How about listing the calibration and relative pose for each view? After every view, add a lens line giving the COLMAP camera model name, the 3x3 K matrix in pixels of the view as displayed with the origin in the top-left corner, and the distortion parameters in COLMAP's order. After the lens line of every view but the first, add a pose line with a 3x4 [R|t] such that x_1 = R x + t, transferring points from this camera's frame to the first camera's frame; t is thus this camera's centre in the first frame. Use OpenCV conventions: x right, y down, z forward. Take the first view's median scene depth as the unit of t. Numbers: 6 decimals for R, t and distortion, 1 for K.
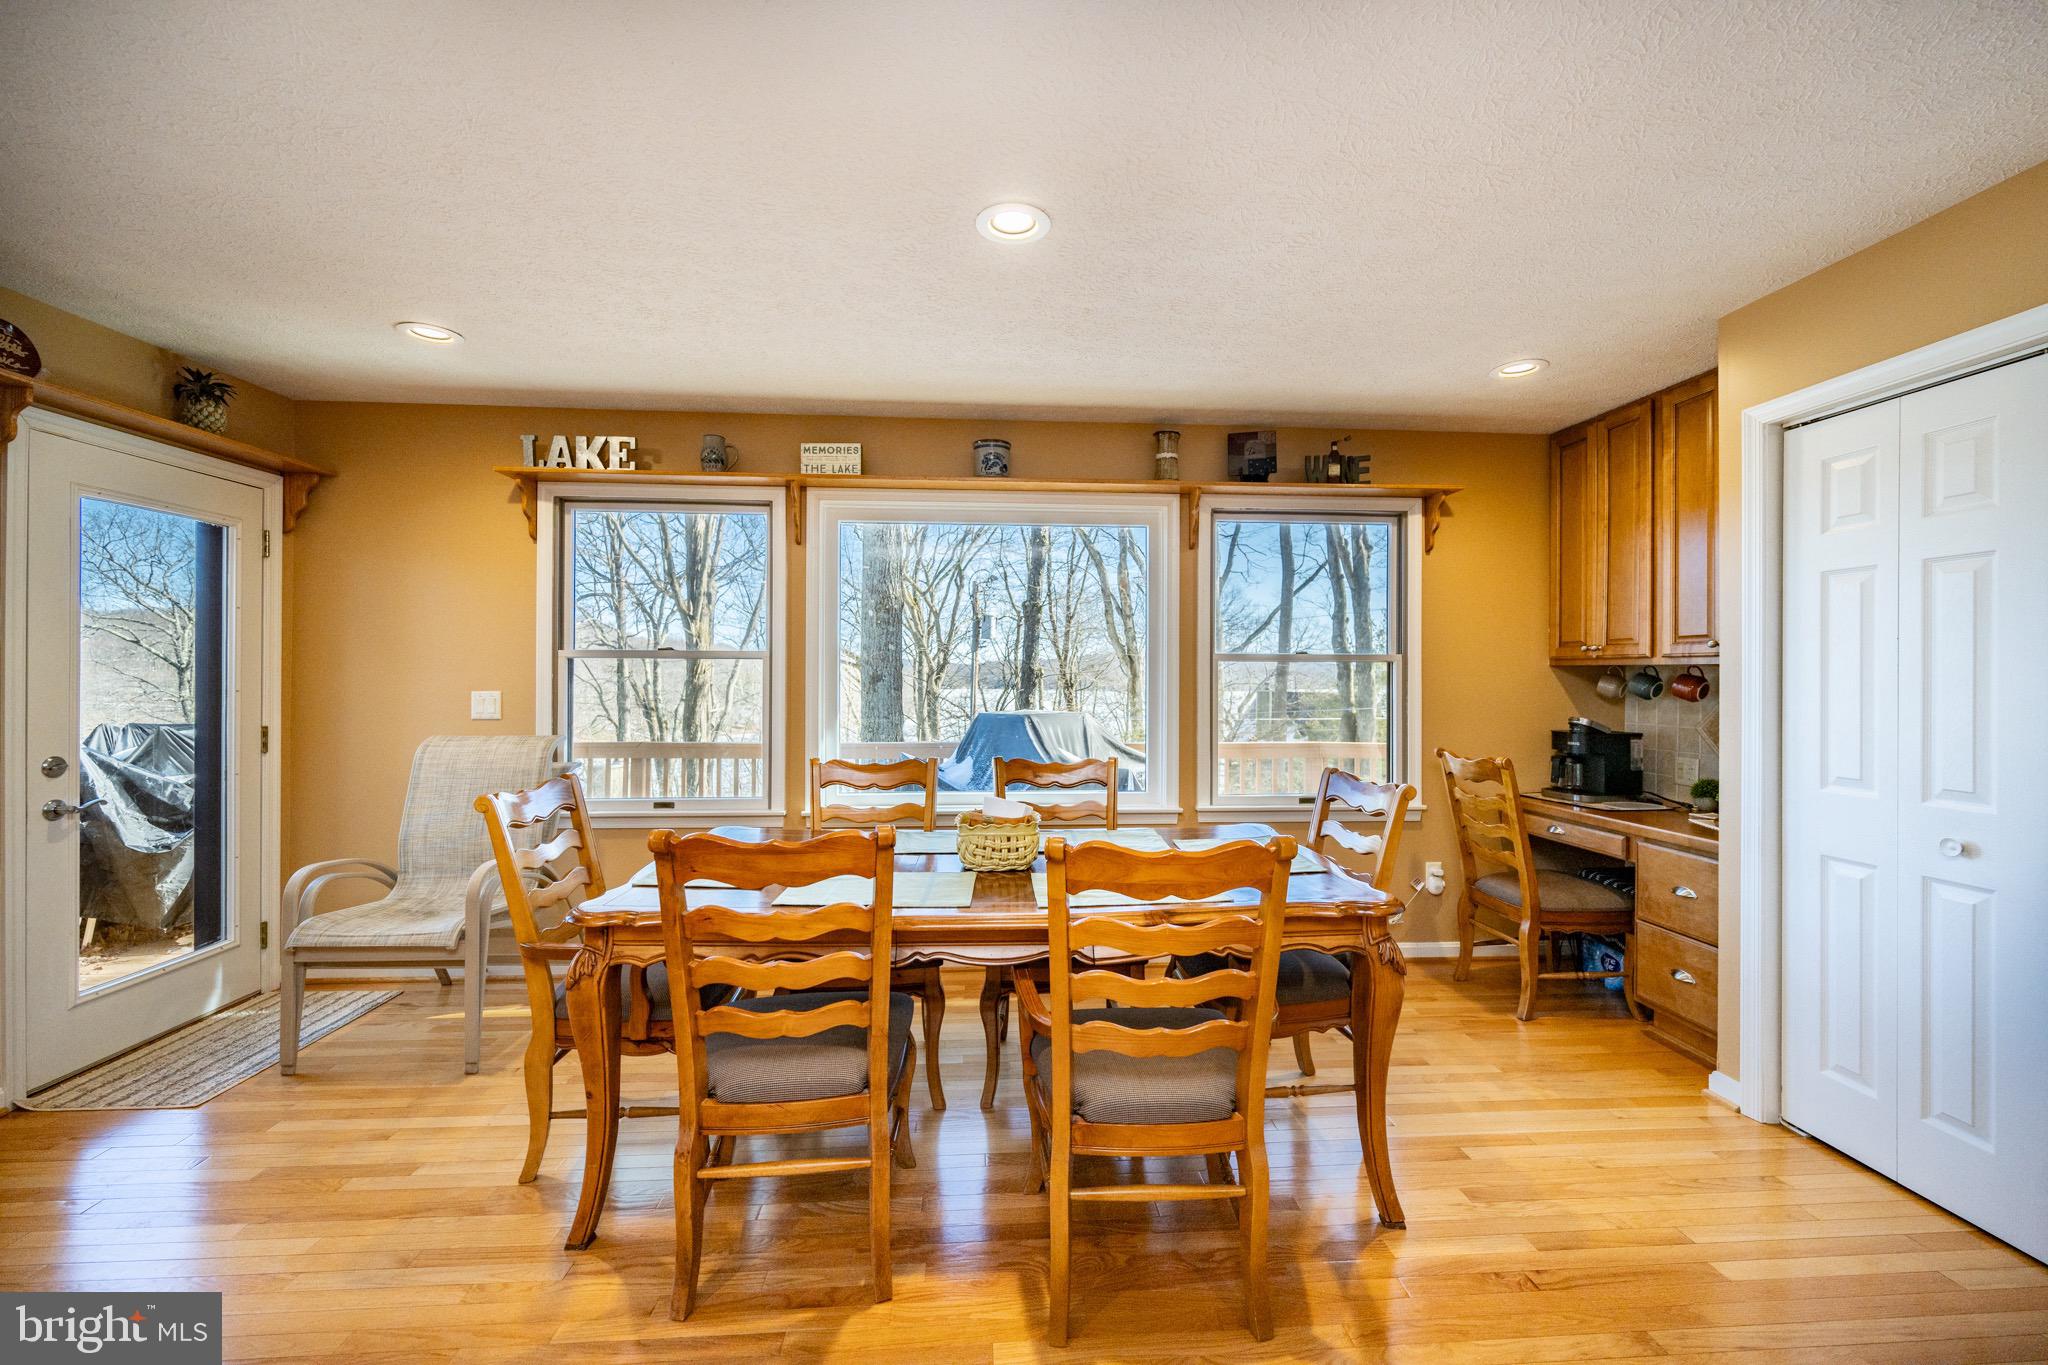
lens RADIAL K [[796.2, 0, 1024.0], [0, 796.2, 682.5], [0, 0, 1]] dist [-0.000982, -0.000050]
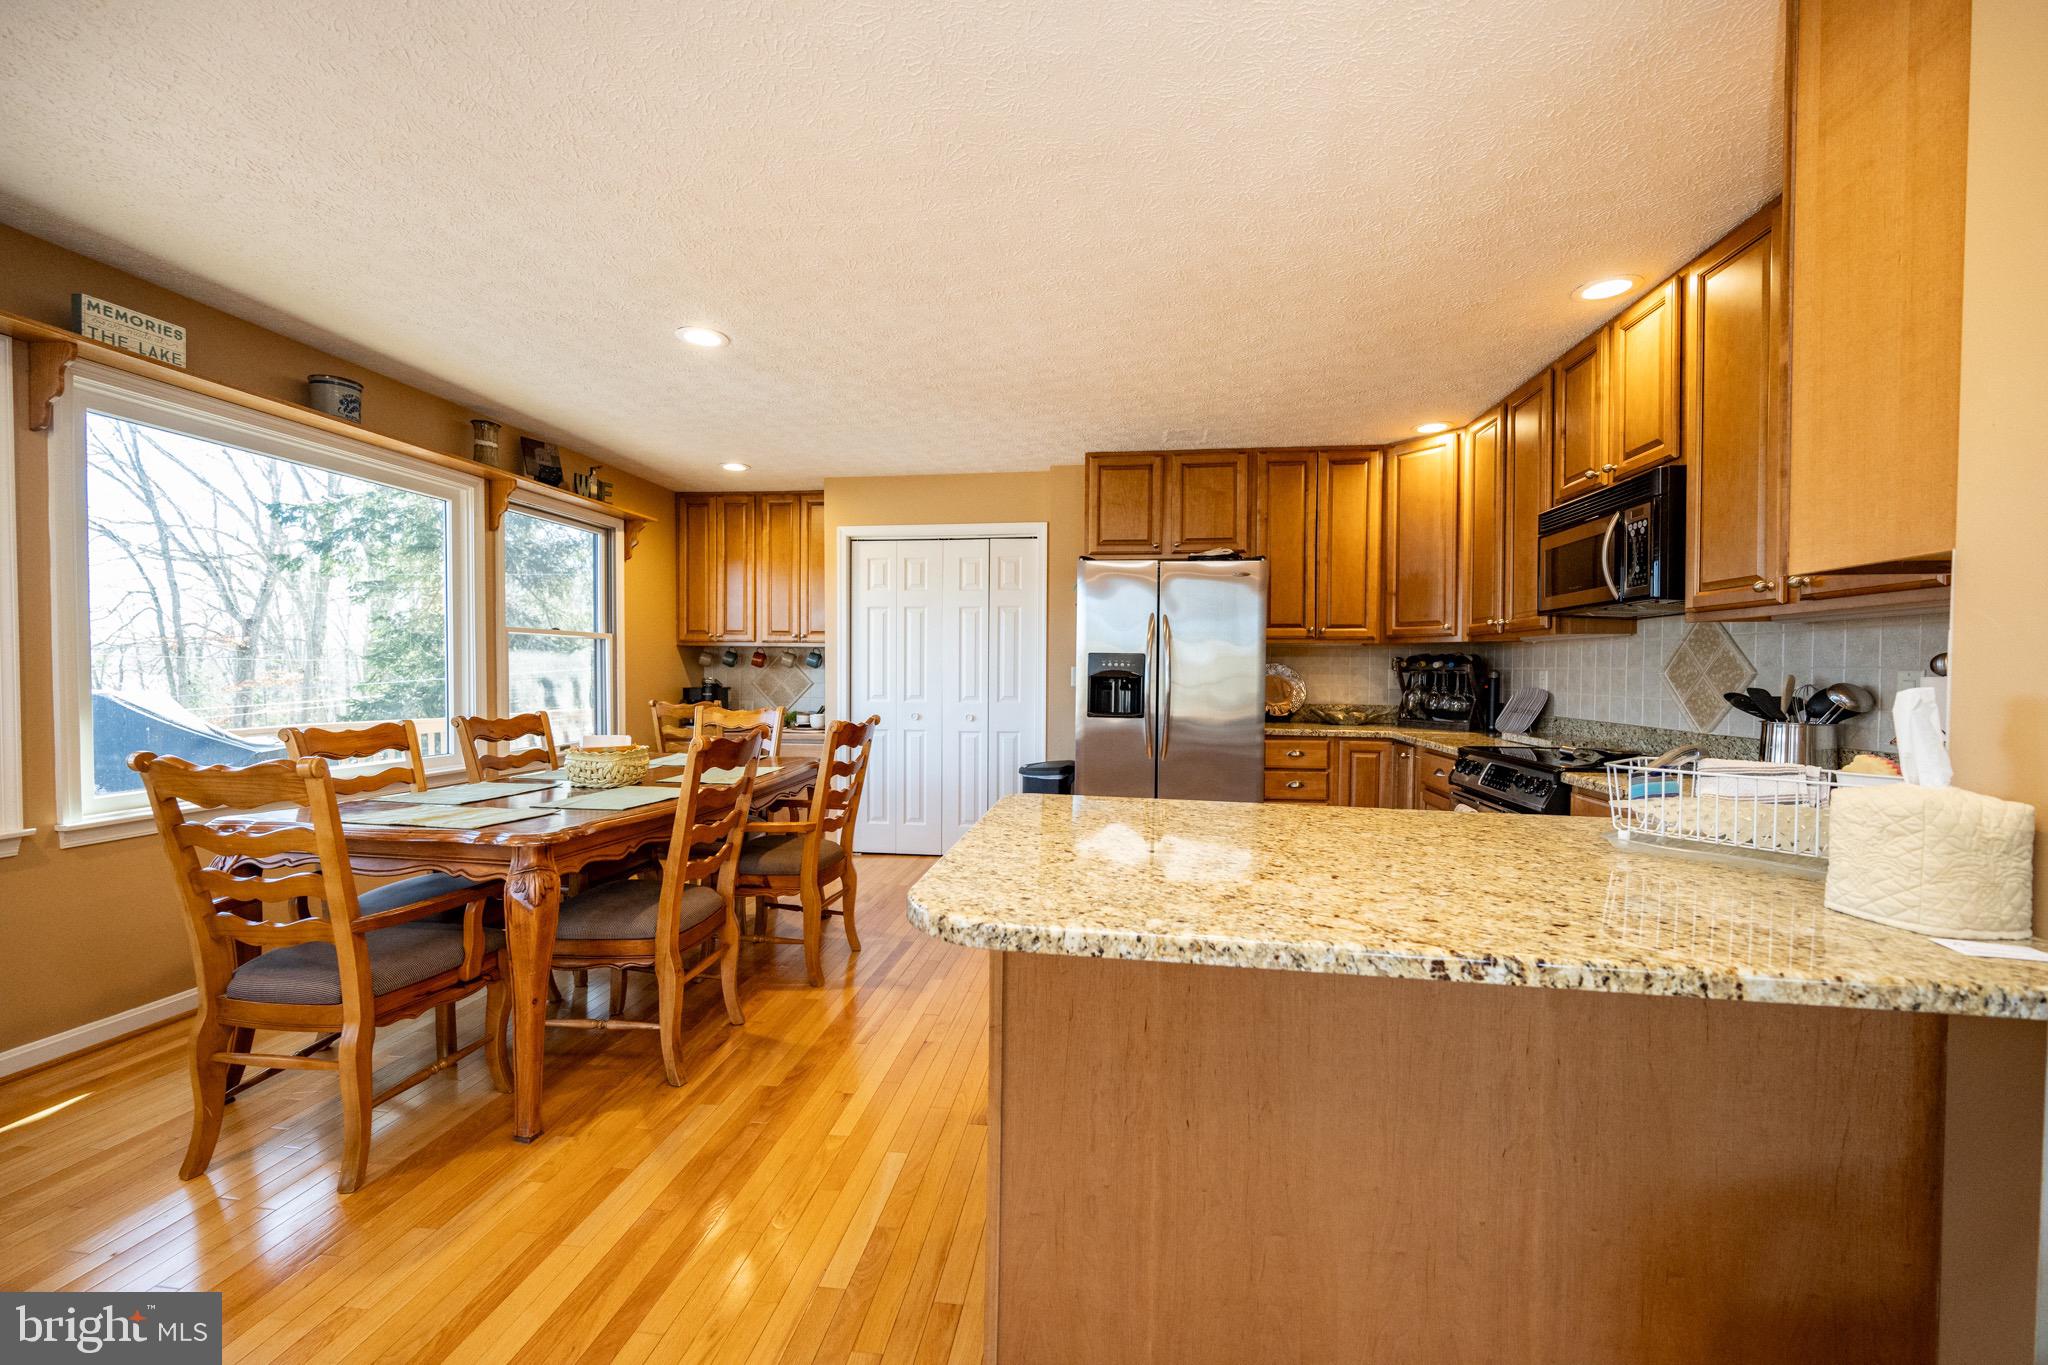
lens RADIAL K [[859.1, 0, 1014.6], [0, 859.1, 692.5], [0, 0, 1]] dist [-0.002728, 0.000417]
pose [[0.187943, -0.027466, 0.981796, -0.874120], [0.001682, 0.999616, 0.027642, 0.025432], [-0.982178, -0.003544, 0.187917, 0.070219]]
